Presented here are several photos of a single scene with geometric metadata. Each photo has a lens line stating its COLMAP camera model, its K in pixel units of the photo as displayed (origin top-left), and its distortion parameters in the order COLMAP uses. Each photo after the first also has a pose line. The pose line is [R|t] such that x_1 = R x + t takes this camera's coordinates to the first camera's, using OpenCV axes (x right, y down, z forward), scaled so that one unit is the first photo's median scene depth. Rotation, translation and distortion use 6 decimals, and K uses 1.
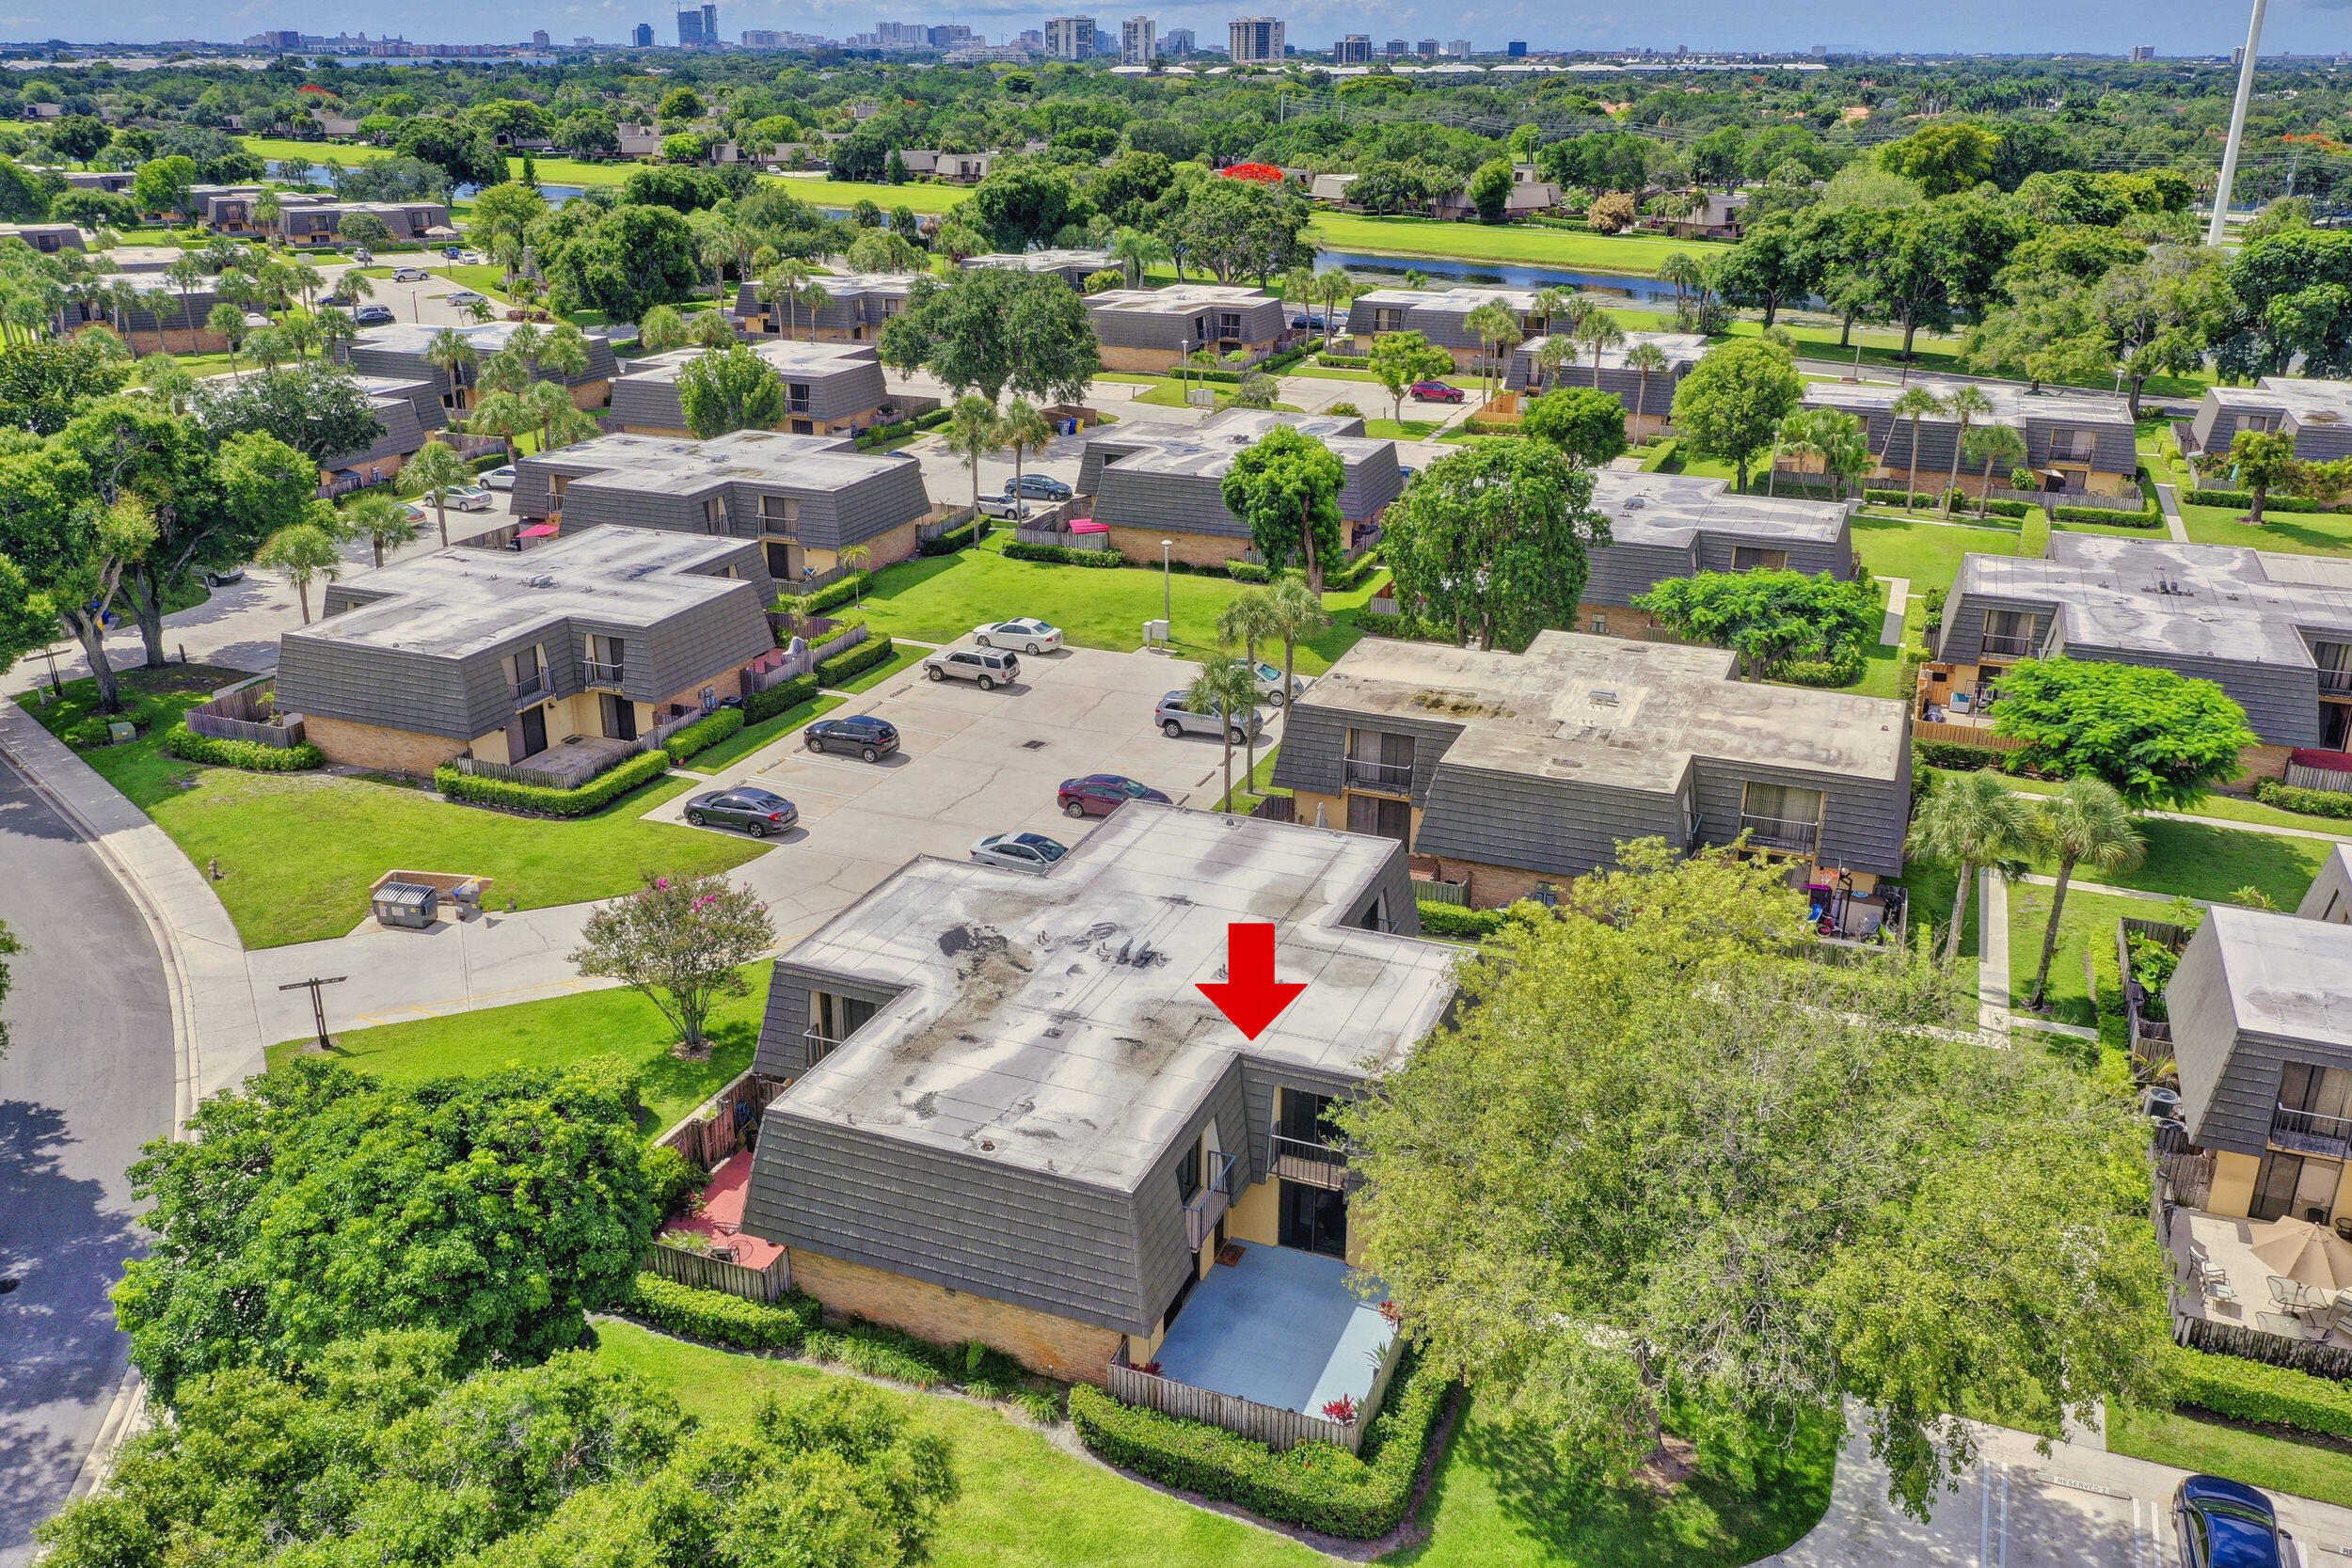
lens RADIAL K [[1864.4, 0, 1172.7], [0, 1864.4, 791.4], [0, 0, 1]] dist [-0.015603, 0.000504]
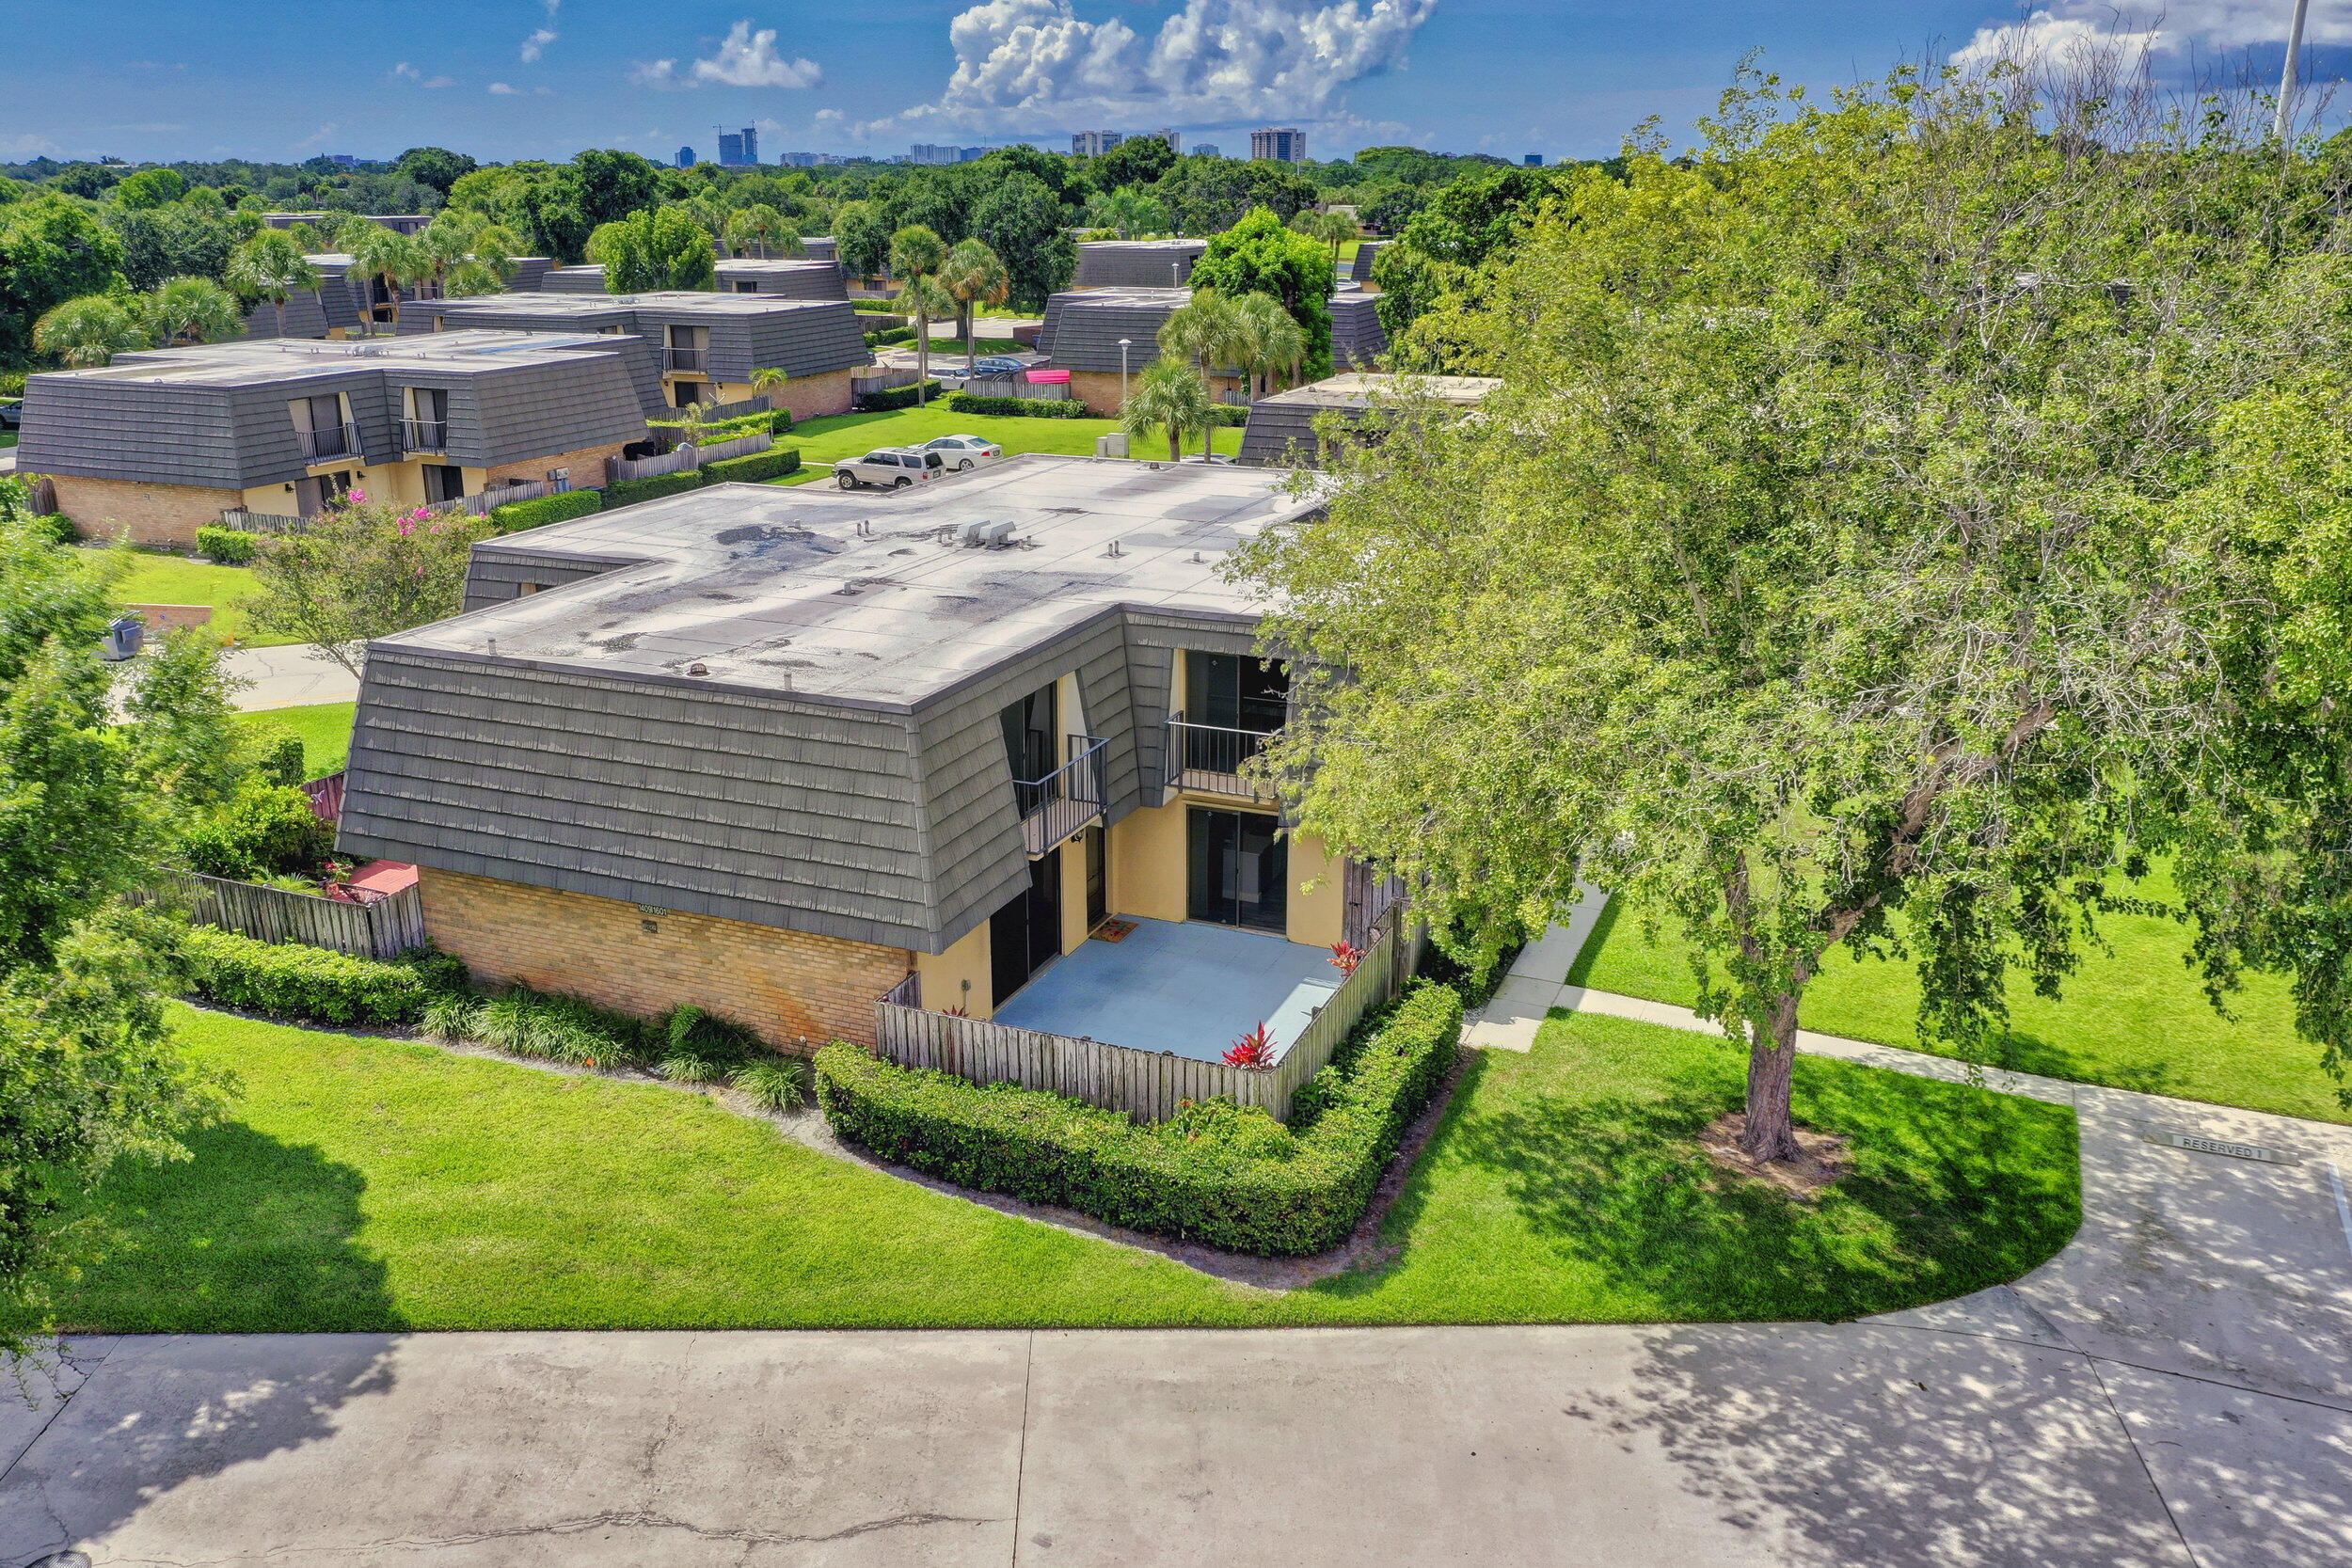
lens RADIAL K [[1864.4, 0, 1180.8], [0, 1864.4, 781.8], [0, 0, 1]] dist [-0.015603, 0.000504]
pose [[0.999976, 0.000328, -0.006980, 0.065078], [-0.000677, 0.998740, -0.050185, 0.250881], [0.006954, 0.050189, 0.998716, 0.366658]]
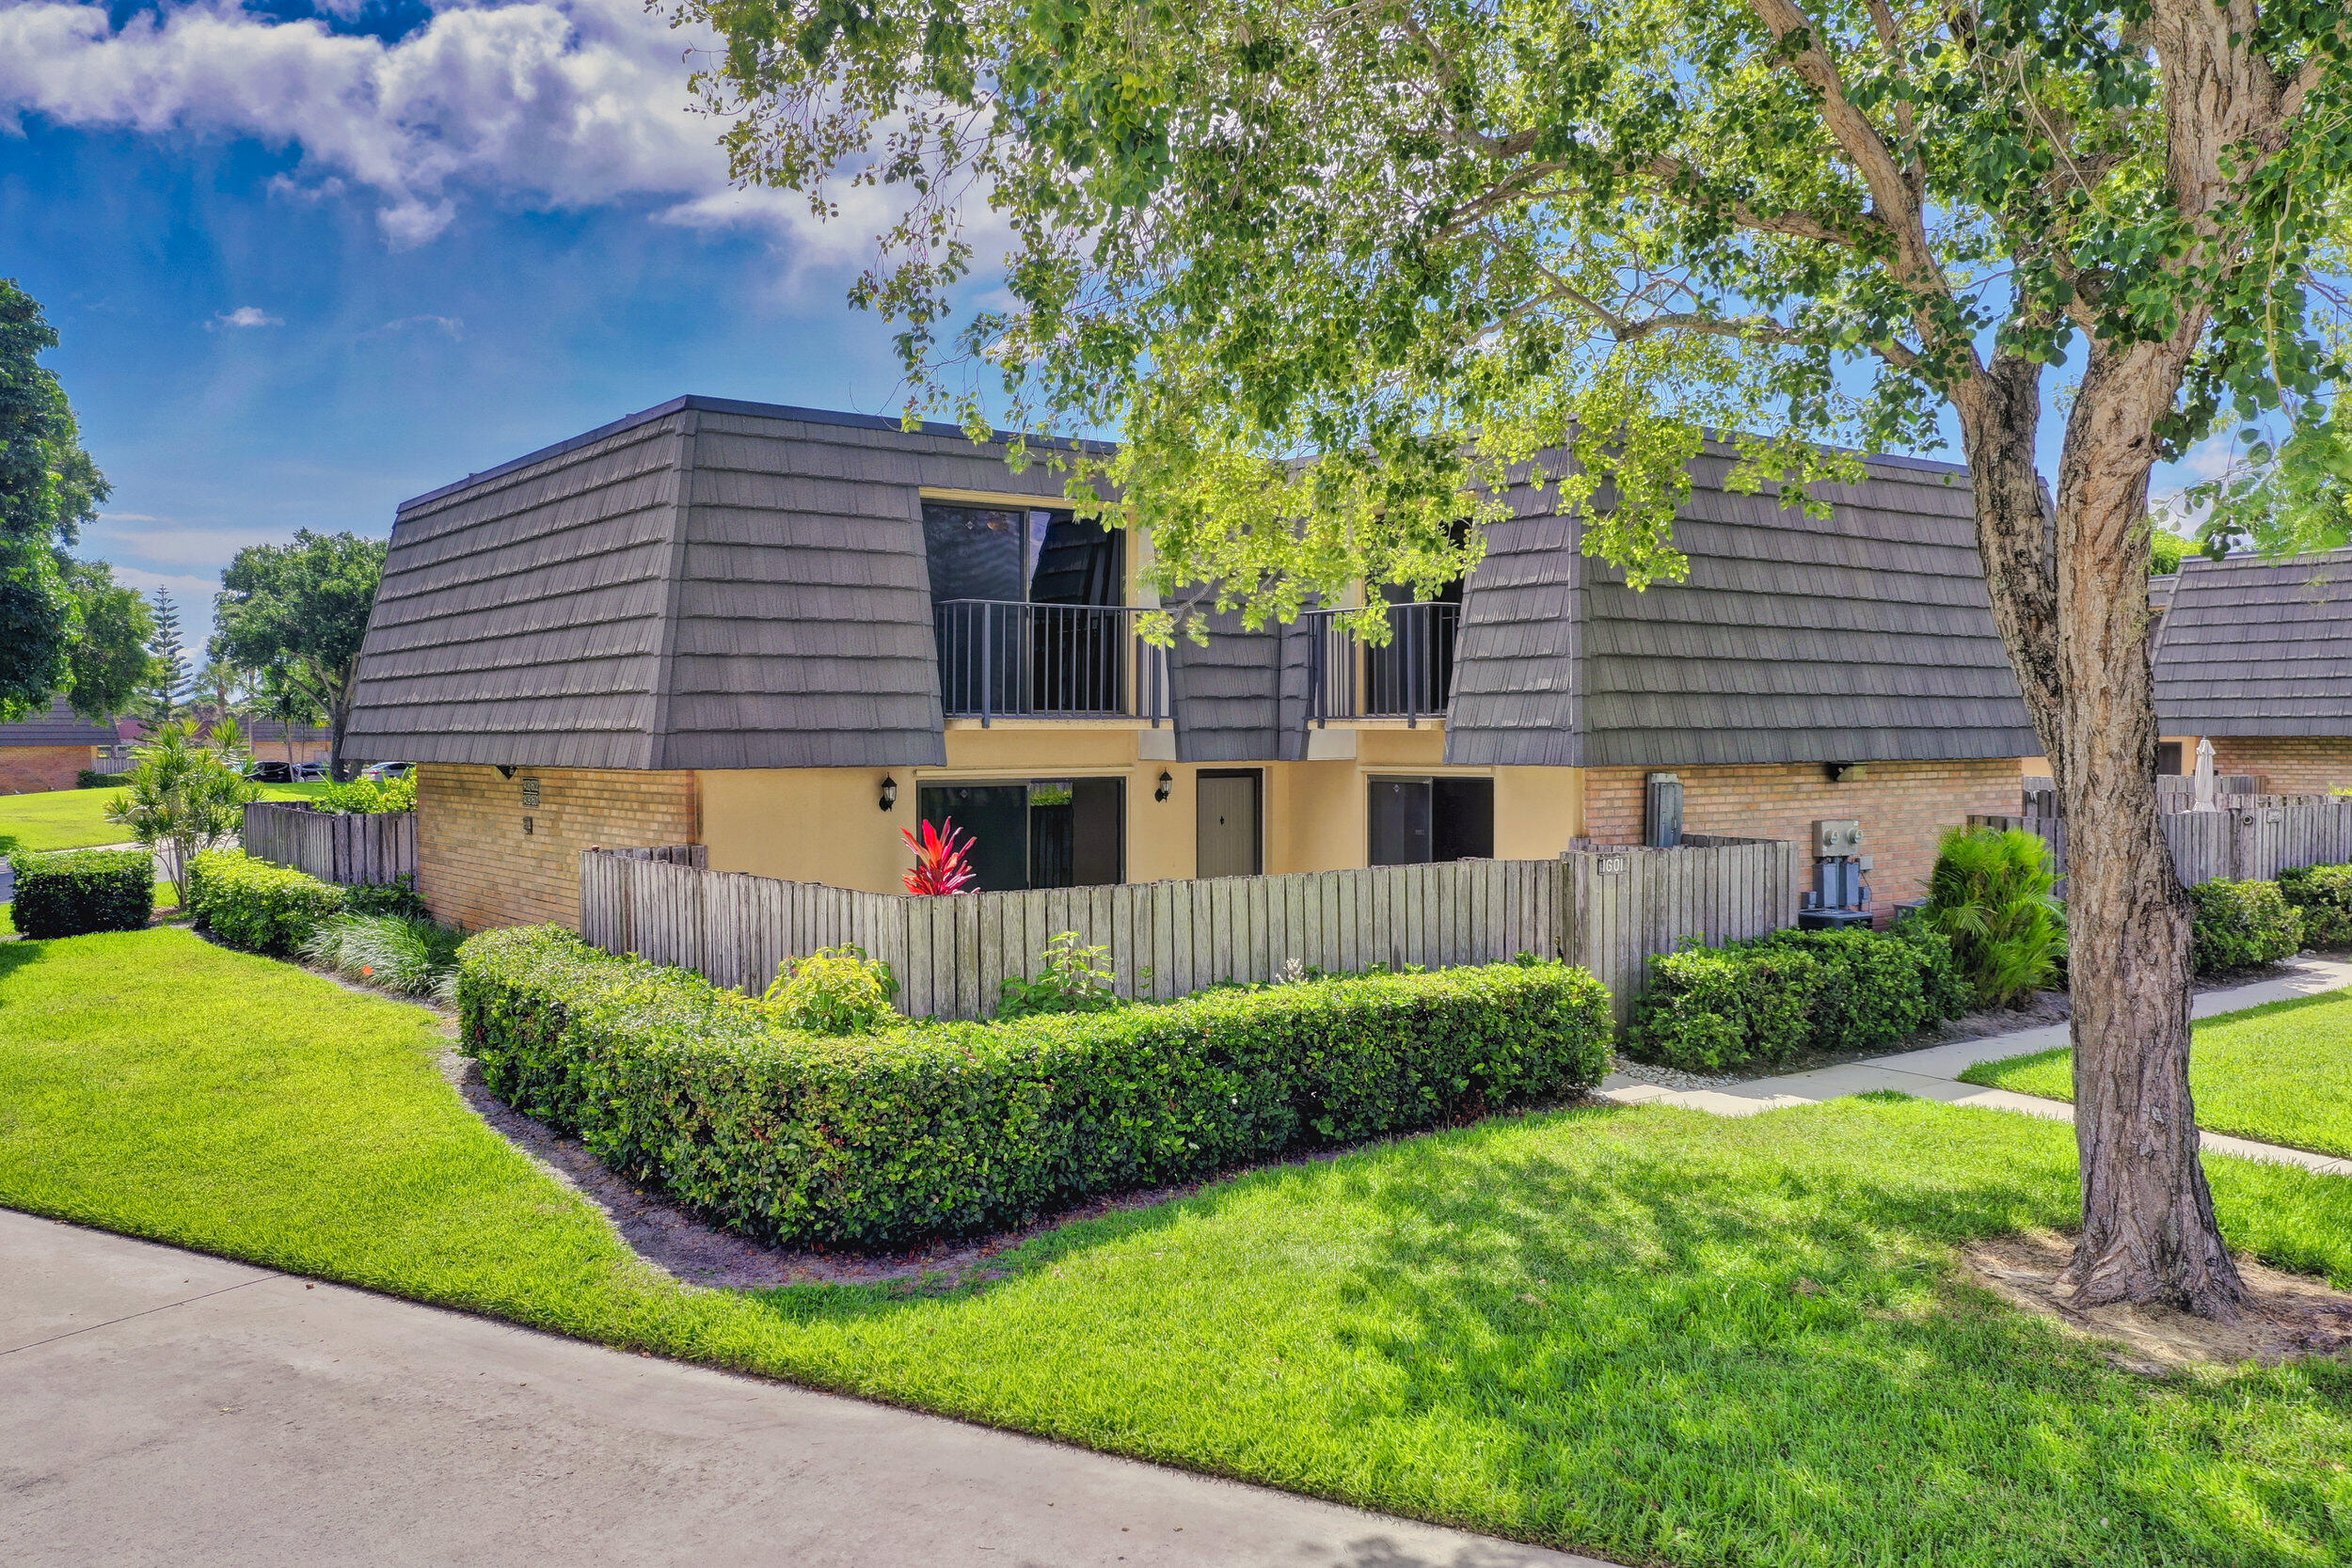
lens RADIAL K [[1864.4, 0, 1186.8], [0, 1864.4, 779.4], [0, 0, 1]] dist [-0.015603, 0.000504]
pose [[0.863842, 0.010020, -0.503663, 0.250263], [-0.173013, 0.944890, -0.277939, 0.356567], [0.473121, 0.327236, 0.817969, 0.699005]]
